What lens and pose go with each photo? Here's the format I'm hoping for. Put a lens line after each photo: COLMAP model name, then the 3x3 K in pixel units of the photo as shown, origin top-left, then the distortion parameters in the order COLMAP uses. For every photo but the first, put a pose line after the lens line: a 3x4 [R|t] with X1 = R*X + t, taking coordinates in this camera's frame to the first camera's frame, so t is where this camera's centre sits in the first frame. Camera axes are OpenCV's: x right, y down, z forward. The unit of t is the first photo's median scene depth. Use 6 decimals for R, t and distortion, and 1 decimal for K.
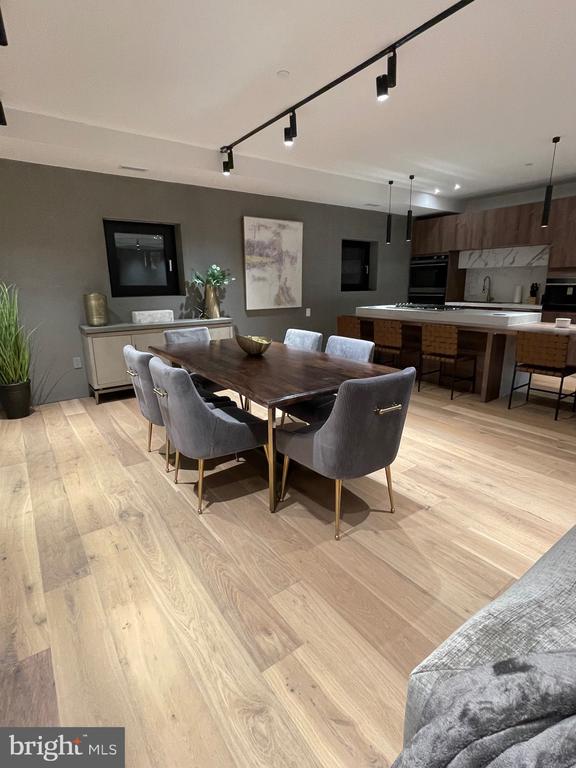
lens RADIAL K [[383.4, 0, 290.2], [0, 383.4, 379.7], [0, 0, 1]] dist [-0.033973, 0.000309]
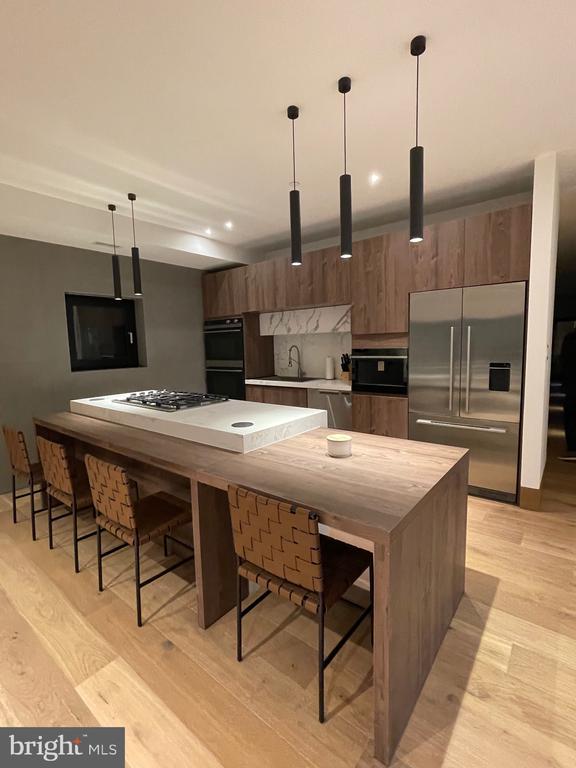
lens RADIAL K [[359.2, 0, 288.0], [0, 359.2, 384.0], [0, 0, 1]] dist [-0.000719, -0.000106]
pose [[0.961670, -0.040352, 0.271223, 0.321461], [0.077262, 0.988912, -0.126819, -0.107469], [-0.263099, 0.142913, 0.954125, 0.330884]]
